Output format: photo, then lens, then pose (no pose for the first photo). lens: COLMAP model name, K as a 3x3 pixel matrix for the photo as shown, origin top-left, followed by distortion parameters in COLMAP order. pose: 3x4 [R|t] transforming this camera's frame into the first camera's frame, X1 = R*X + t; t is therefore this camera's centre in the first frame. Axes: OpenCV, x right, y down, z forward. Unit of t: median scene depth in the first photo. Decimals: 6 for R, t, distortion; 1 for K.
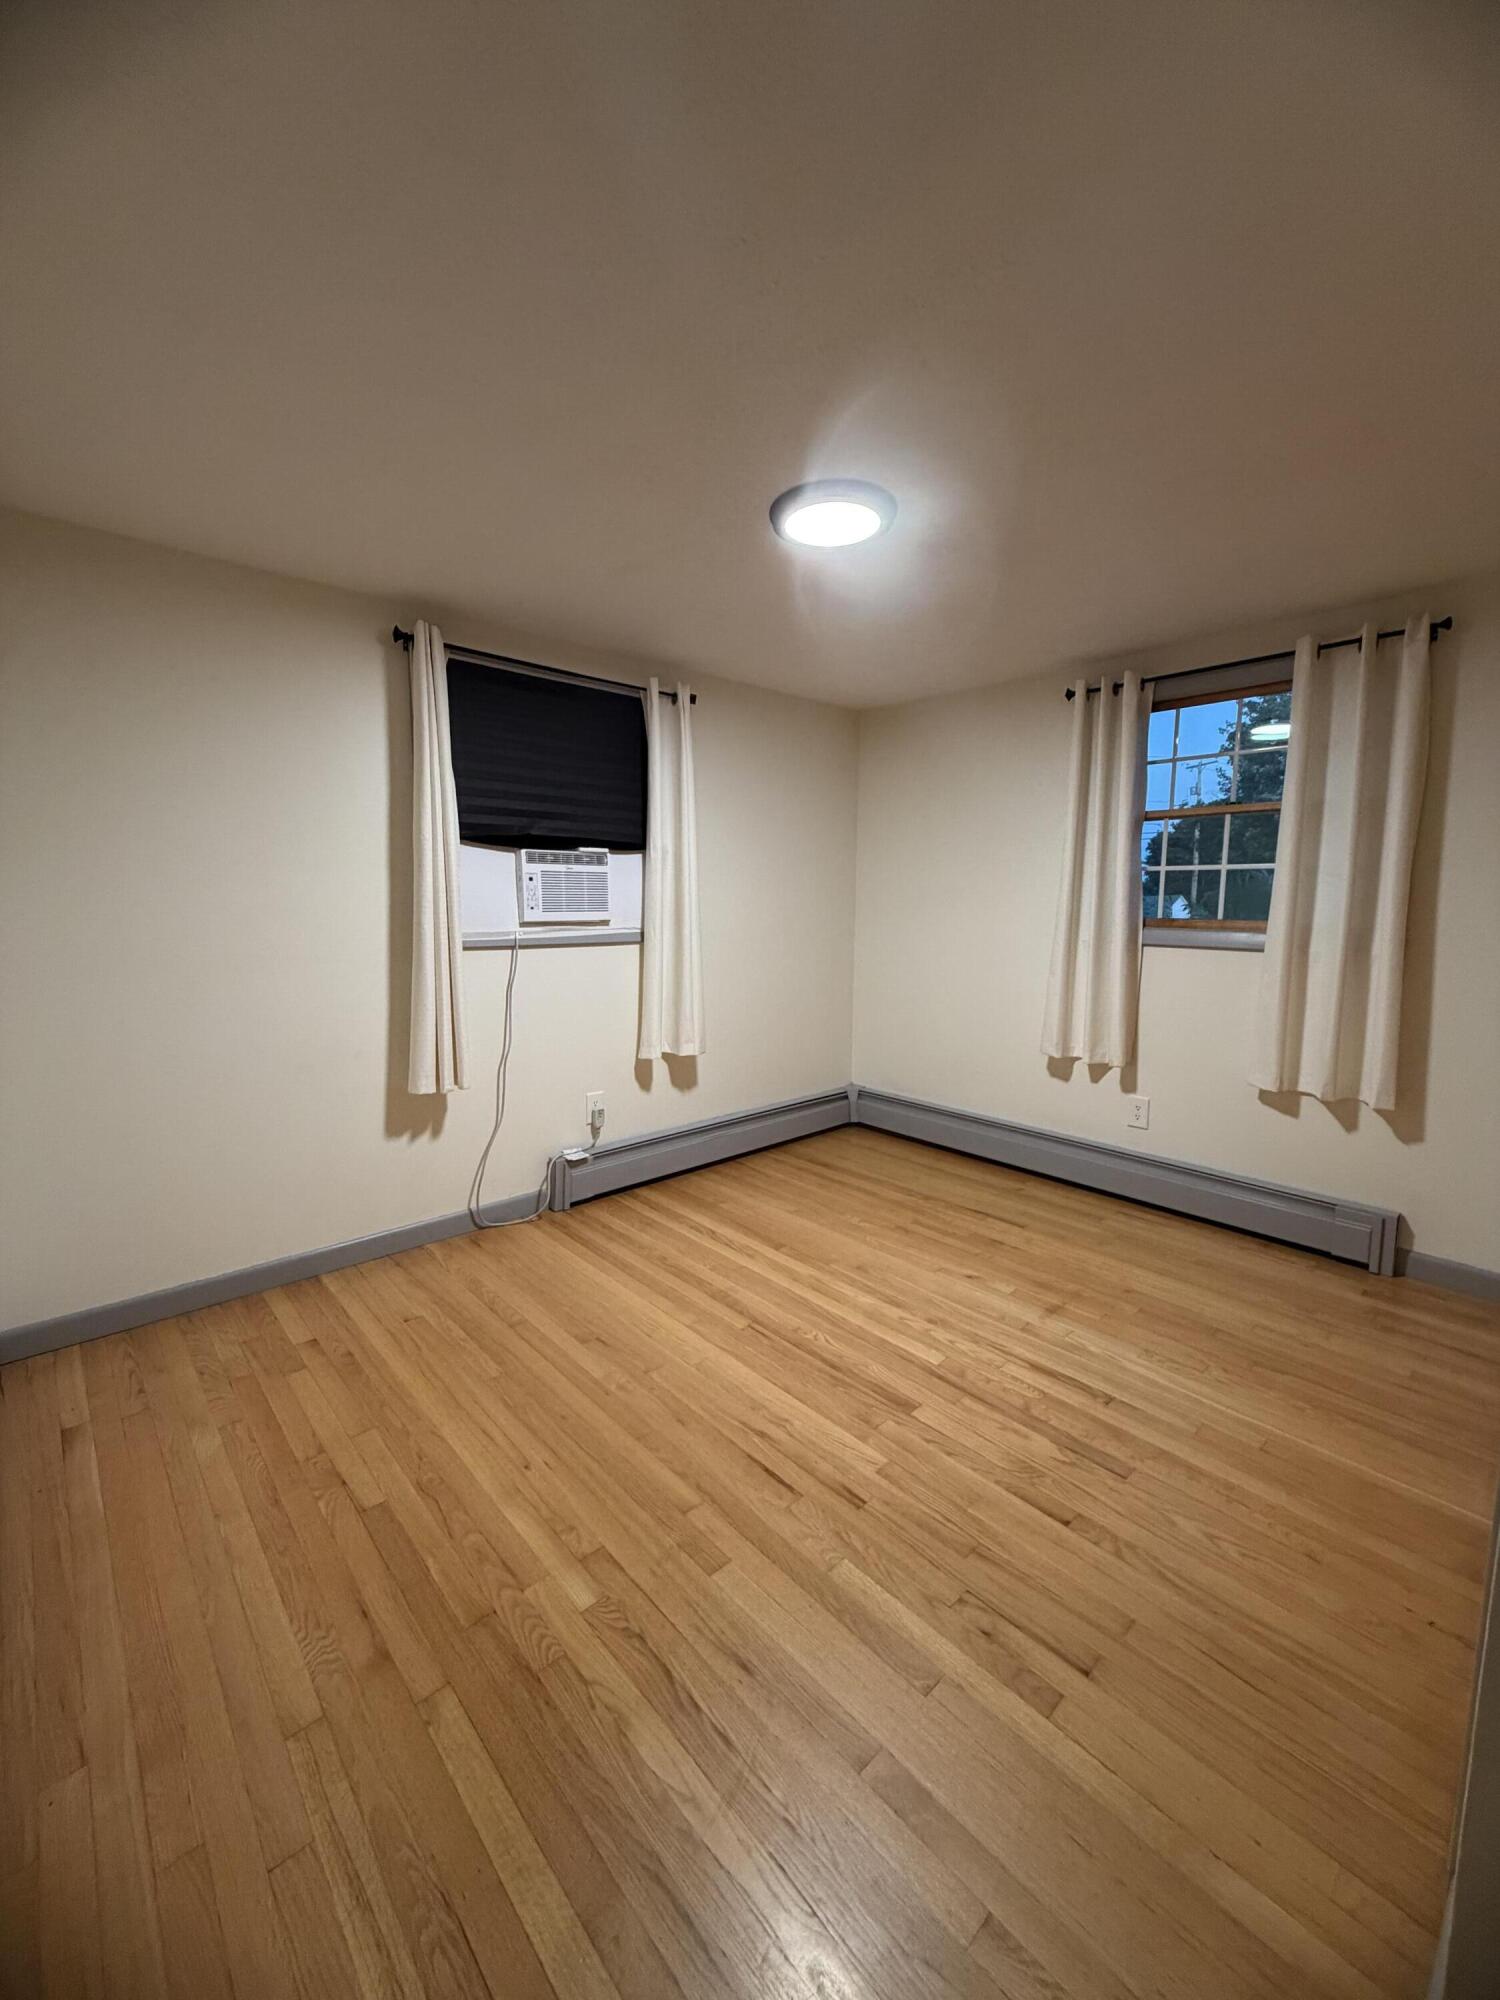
lens RADIAL K [[800.2, 0, 742.1], [0, 800.2, 1008.1], [0, 0, 1]] dist [0.001399, 0.000154]
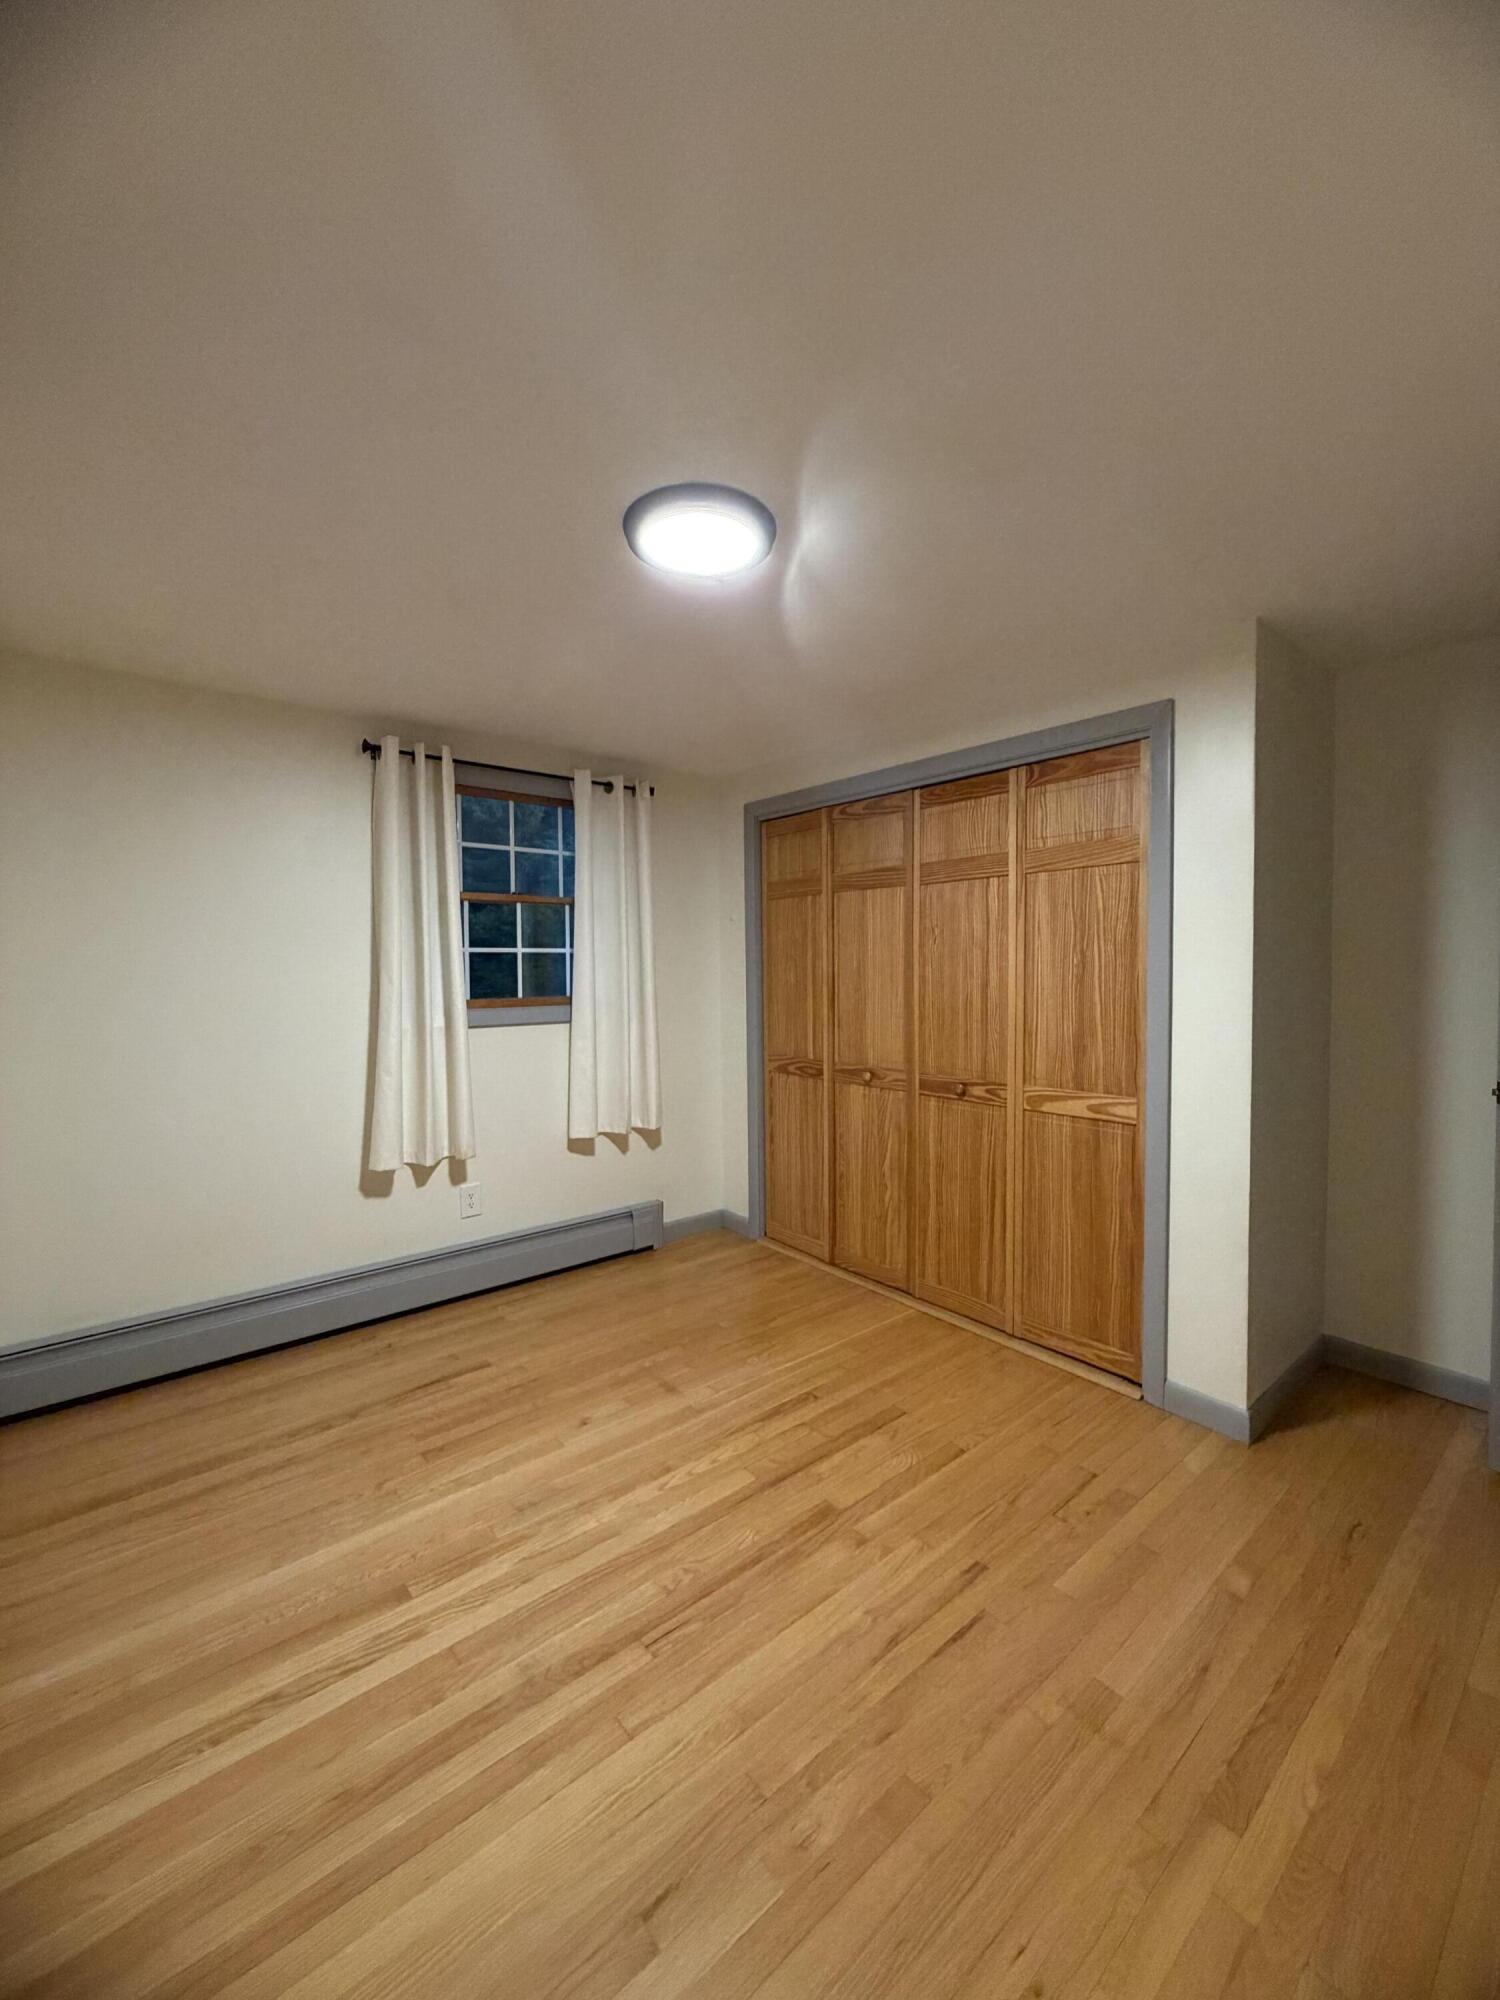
lens RADIAL K [[800.2, 0, 761.5], [0, 800.2, 1002.8], [0, 0, 1]] dist [0.001399, 0.000154]
pose [[0.034643, -0.053082, 0.997989, -0.523169], [0.147801, 0.987880, 0.047413, -0.117504], [-0.988410, 0.145862, 0.042069, 0.688171]]
